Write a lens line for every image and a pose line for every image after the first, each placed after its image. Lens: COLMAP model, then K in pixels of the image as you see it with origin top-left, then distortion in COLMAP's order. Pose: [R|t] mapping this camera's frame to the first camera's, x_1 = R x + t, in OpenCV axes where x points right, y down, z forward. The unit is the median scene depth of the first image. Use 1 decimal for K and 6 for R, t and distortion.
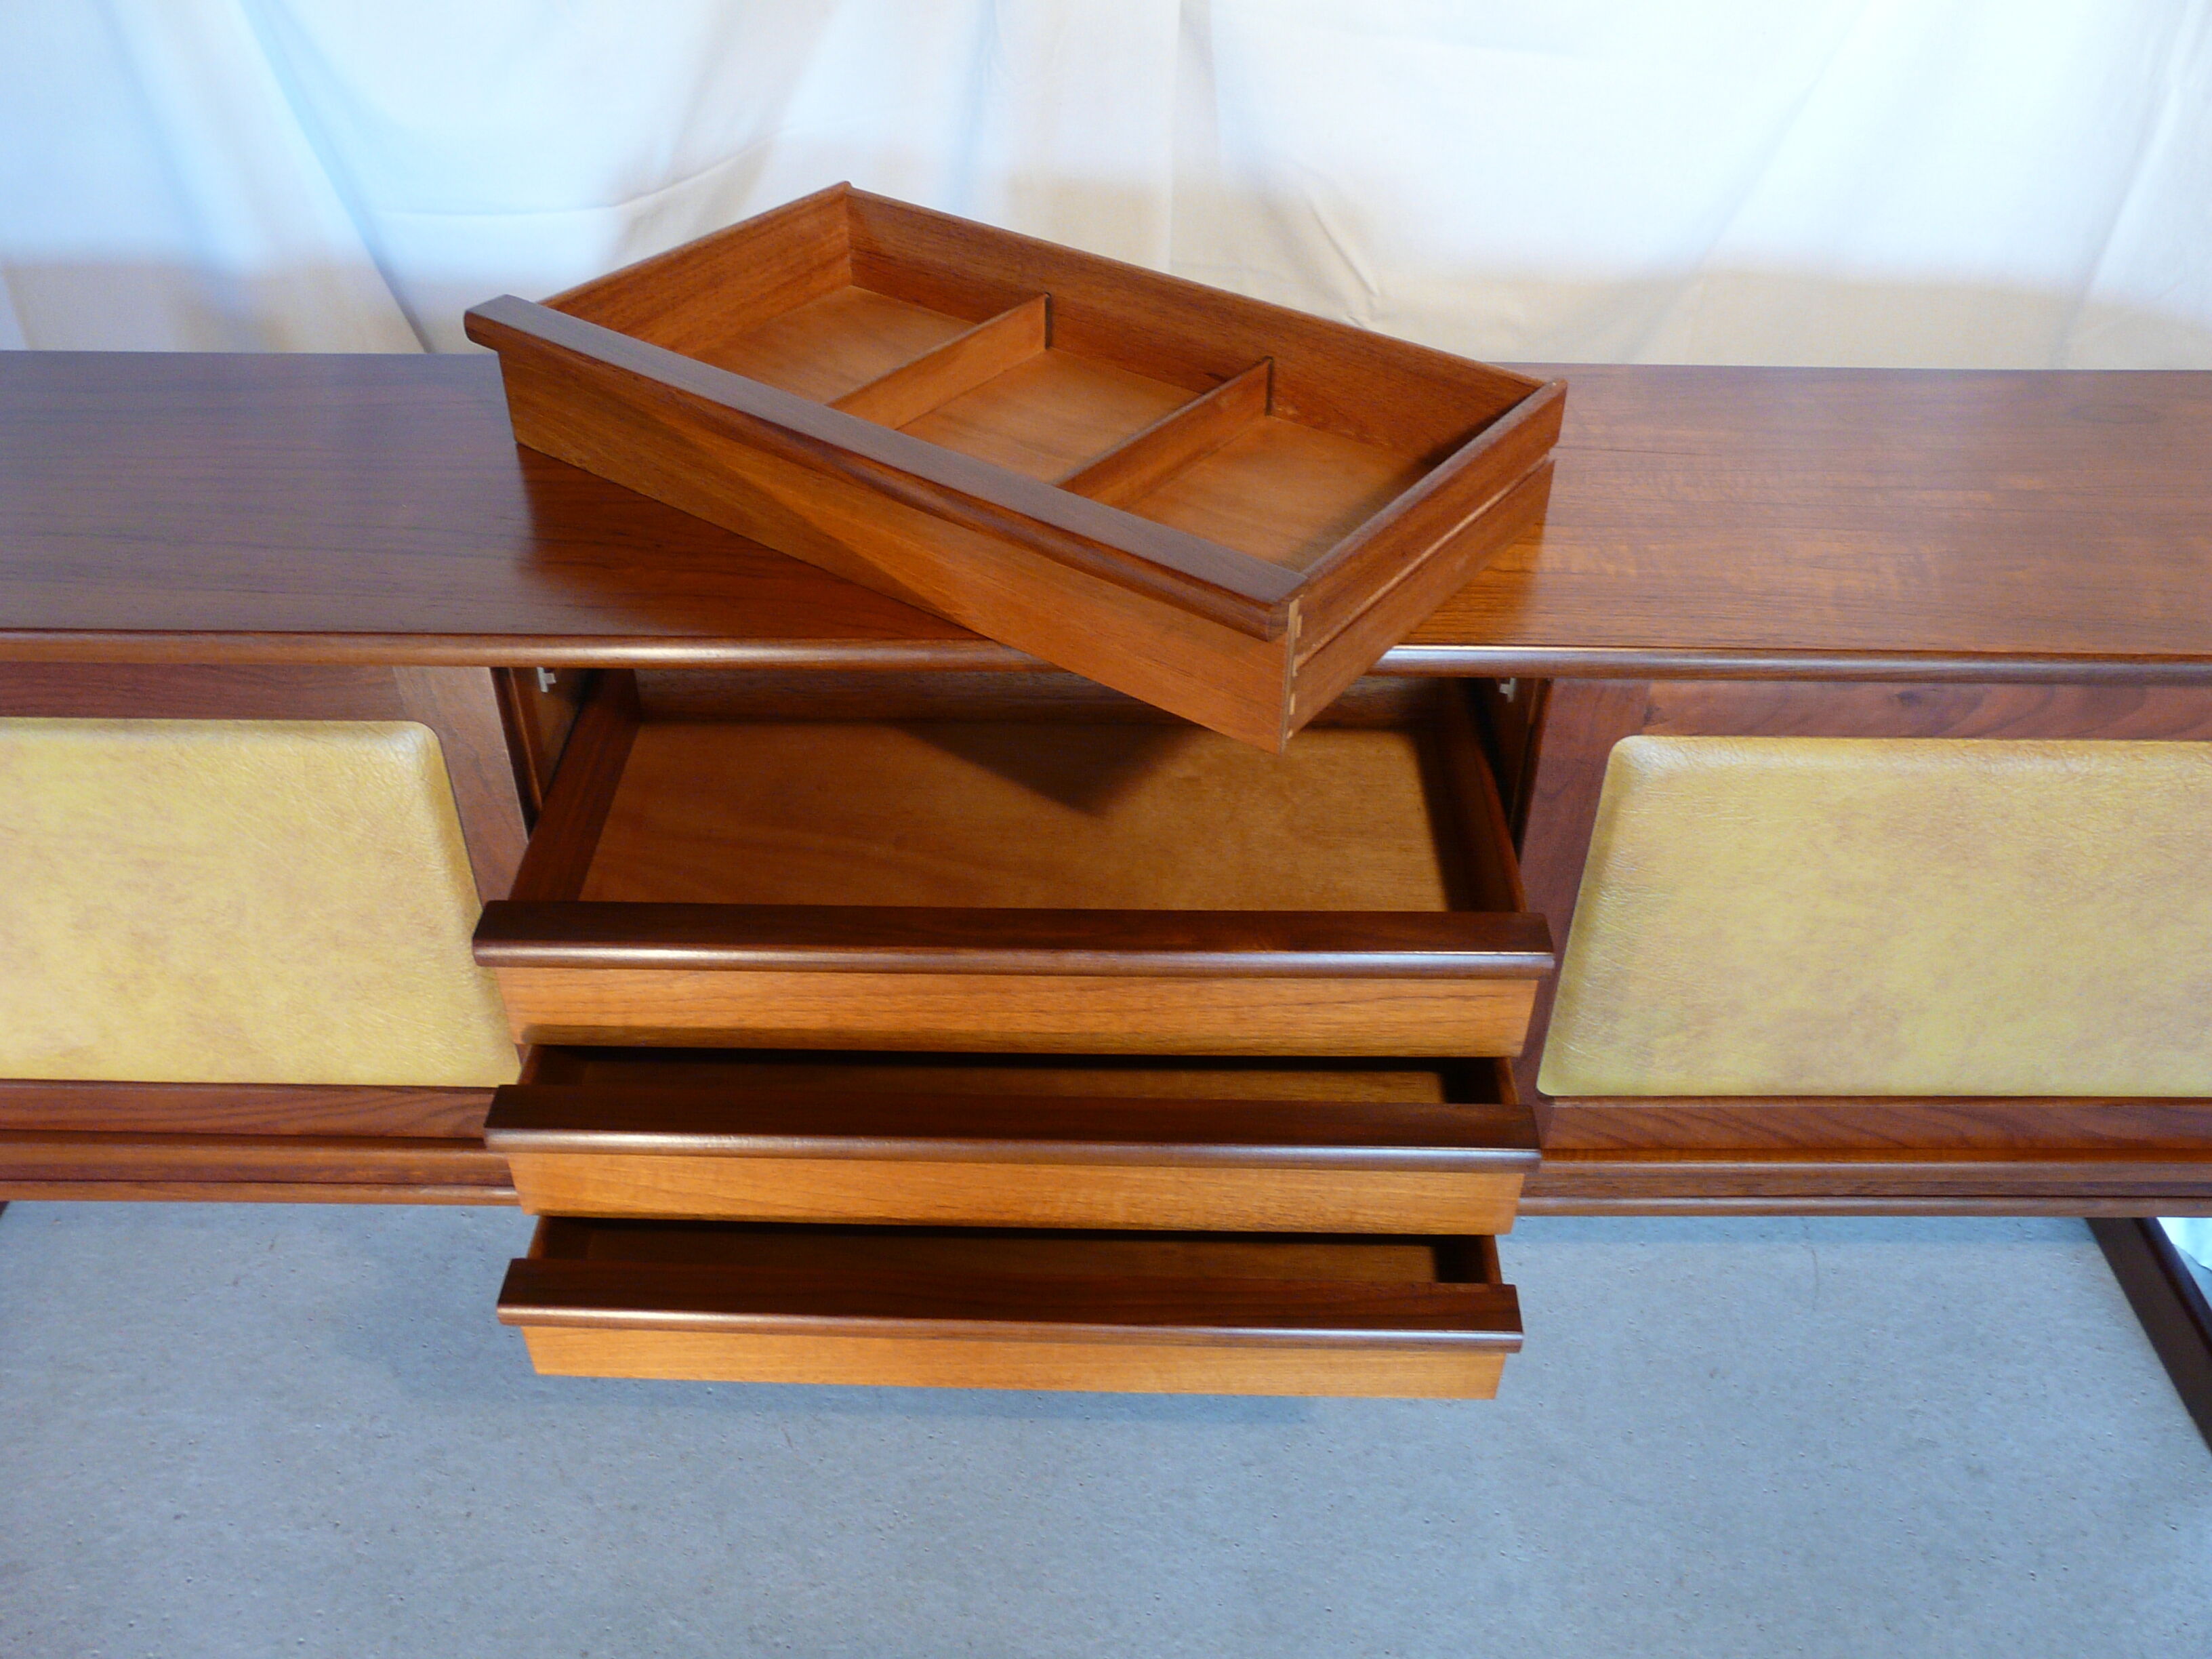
lens RADIAL K [[1837.6, 0, 1107.2], [0, 1837.6, 803.7], [0, 0, 1]] dist [-0.049596, 0.085619]
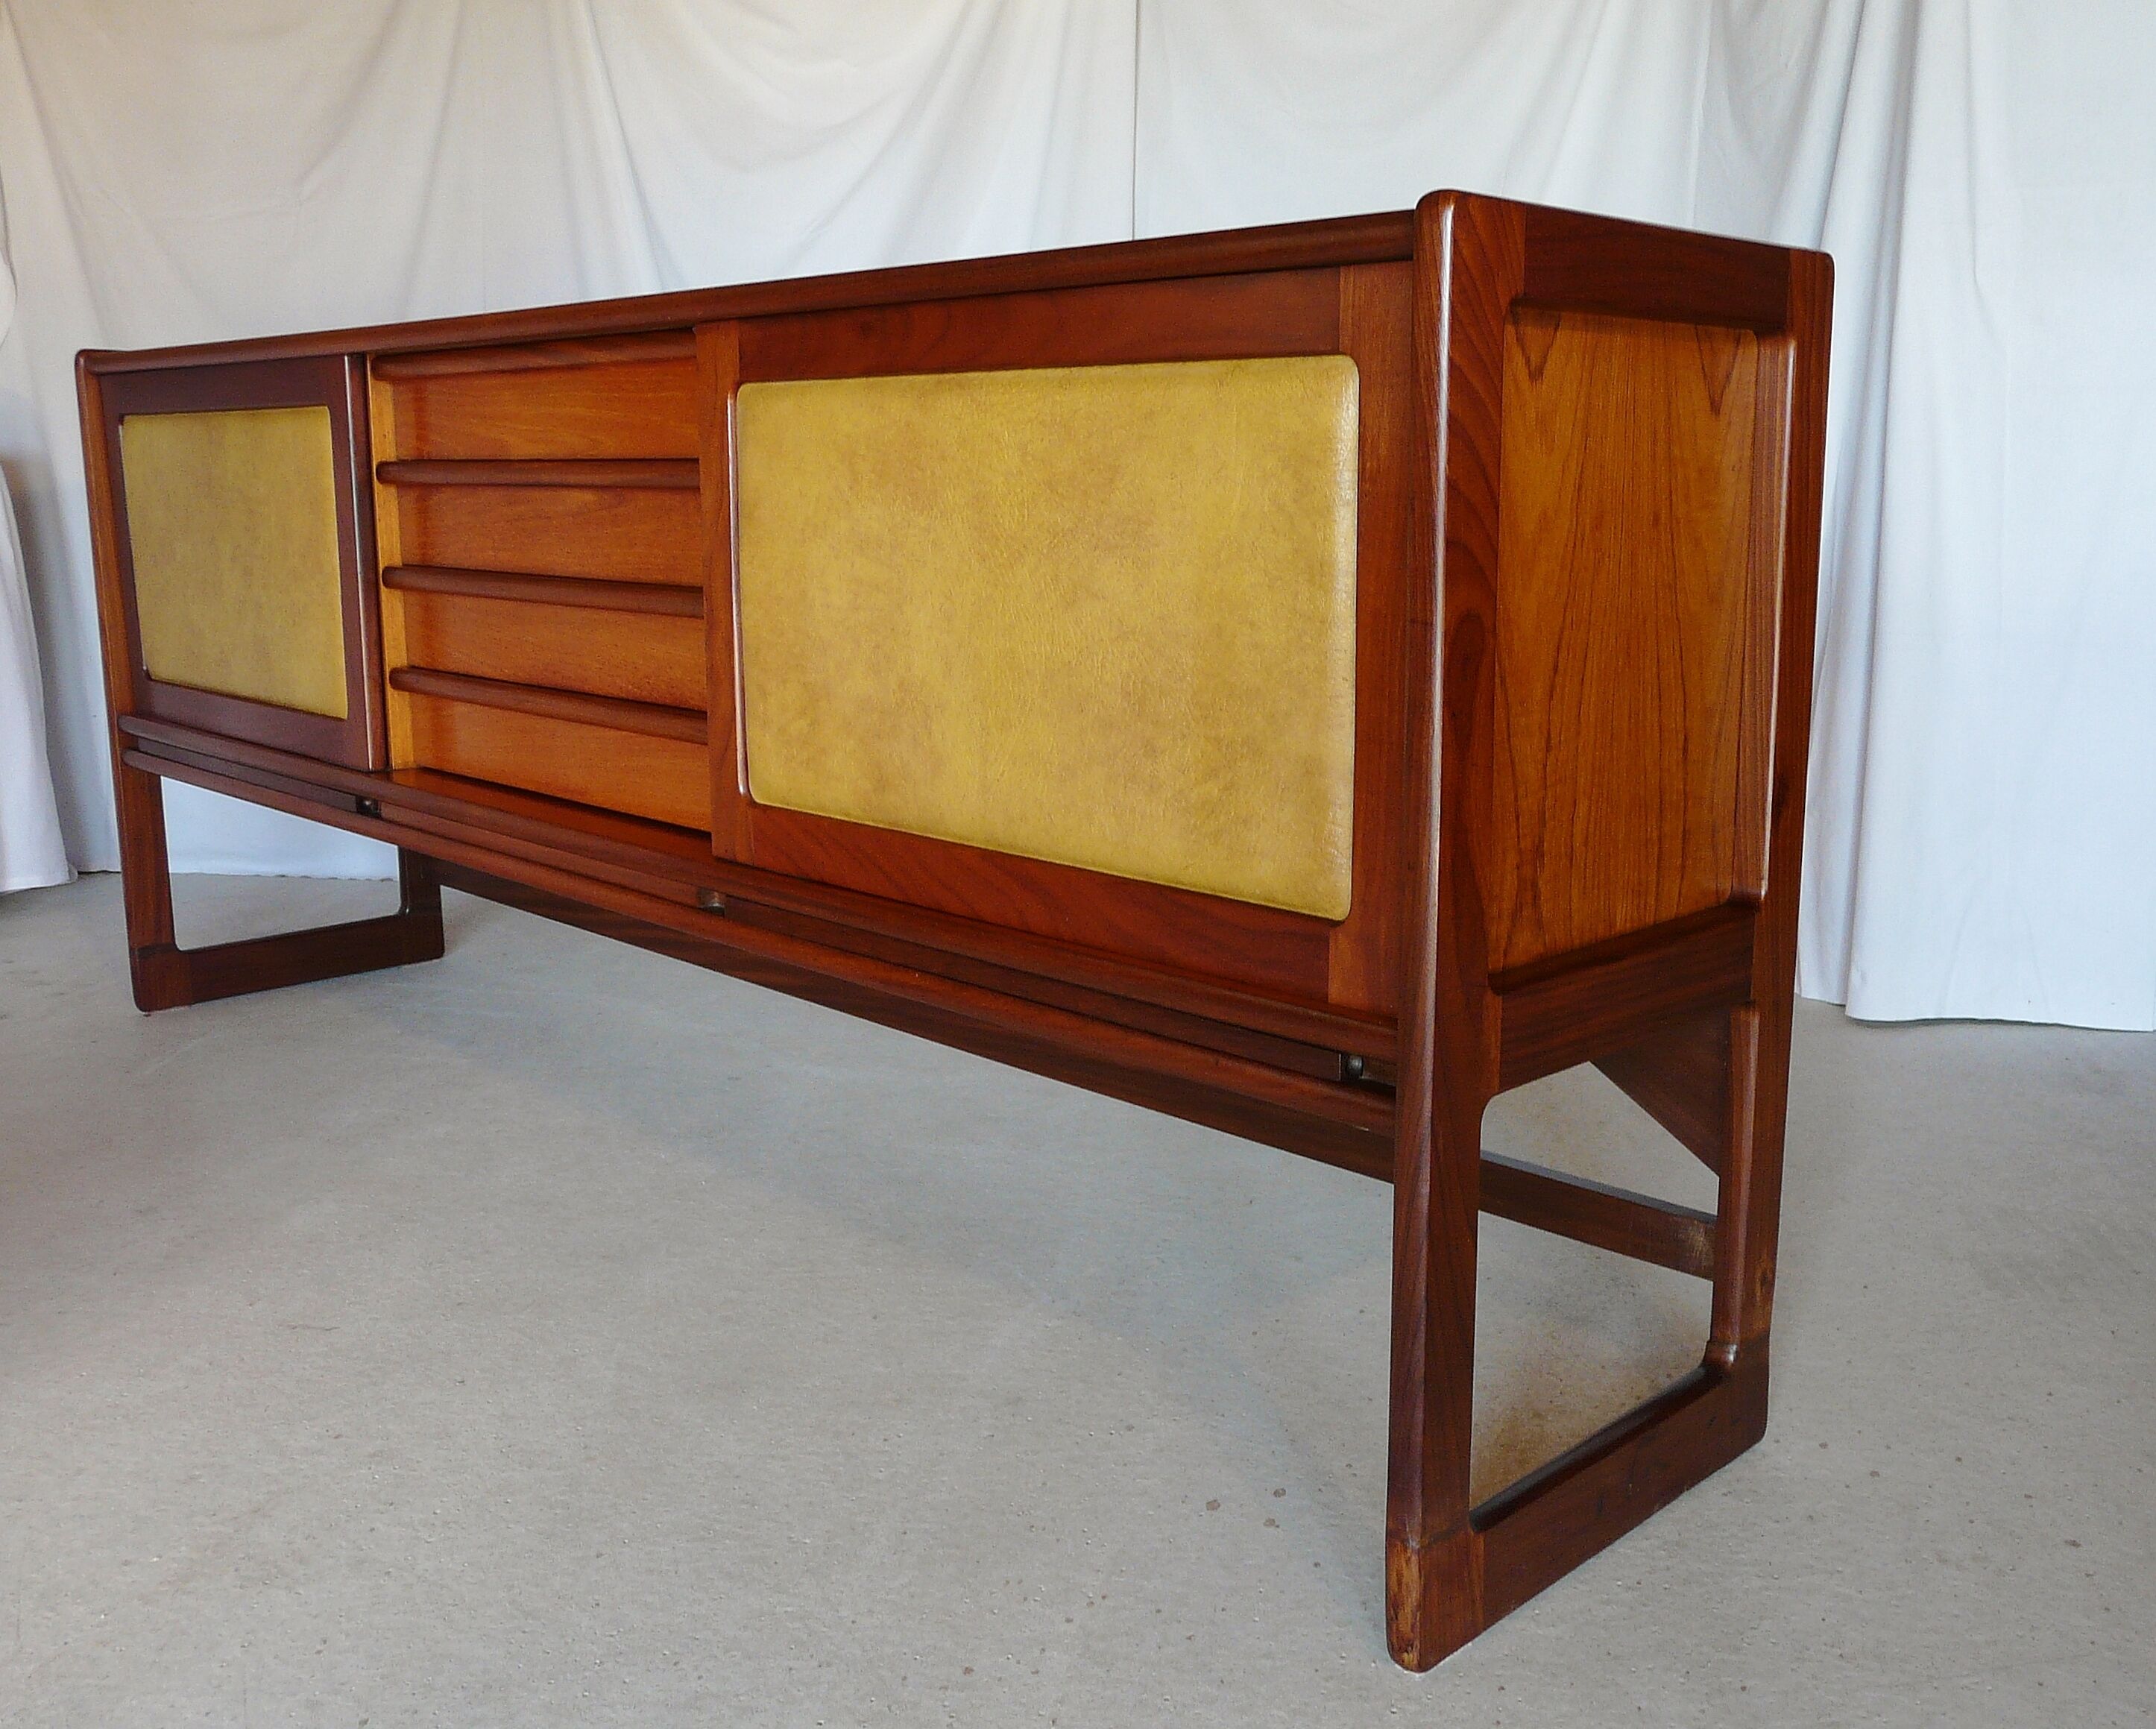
lens RADIAL K [[2018.1, 0, 1165.5], [0, 2018.1, 858.2], [0, 0, 1]] dist [-0.102571, 0.173775]
pose [[0.712309, 0.124749, -0.690691, 1.320200], [-0.420790, 0.863512, -0.277998, 0.444660], [0.561740, 0.488656, 0.667581, 0.384276]]
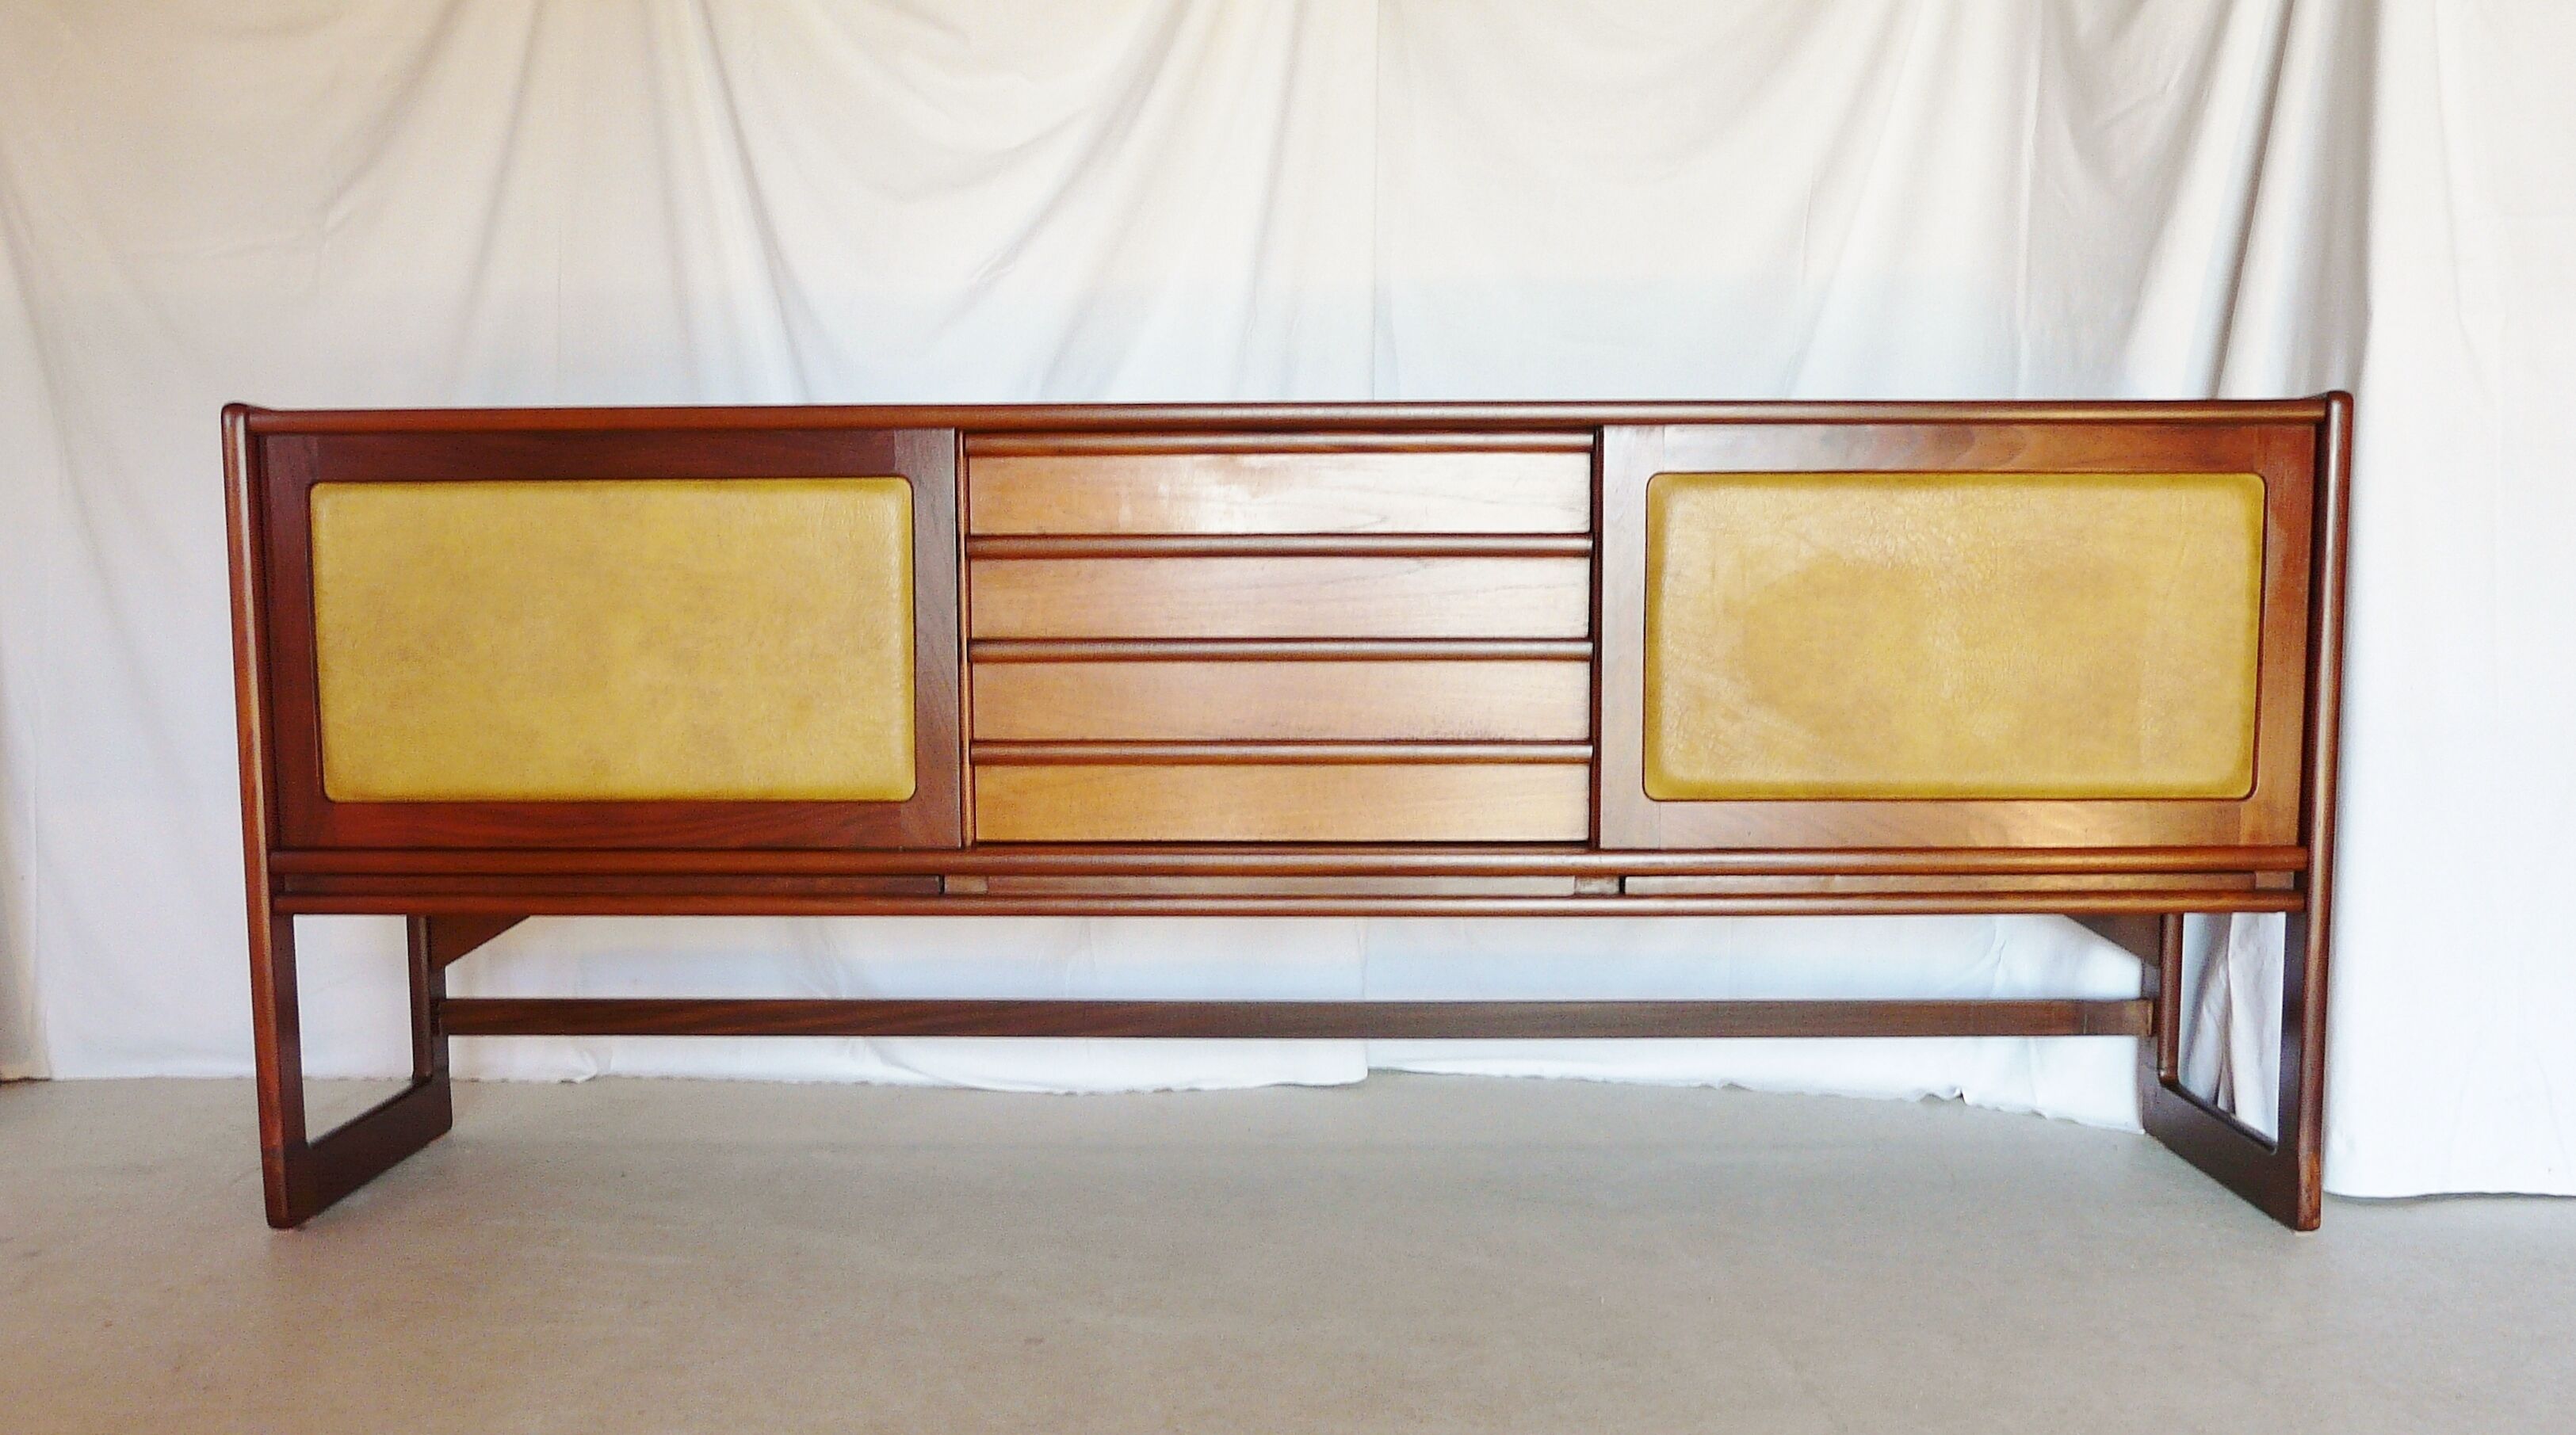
lens RADIAL K [[2136.5, 0, 1290.1], [0, 2136.5, 802.6], [0, 0, 1]] dist [-0.034861, 0.011801]
pose [[0.999701, -0.011738, -0.021449, 0.001818], [-0.001370, 0.848964, -0.528449, 1.078052], [0.024412, 0.528320, 0.848694, -0.390057]]
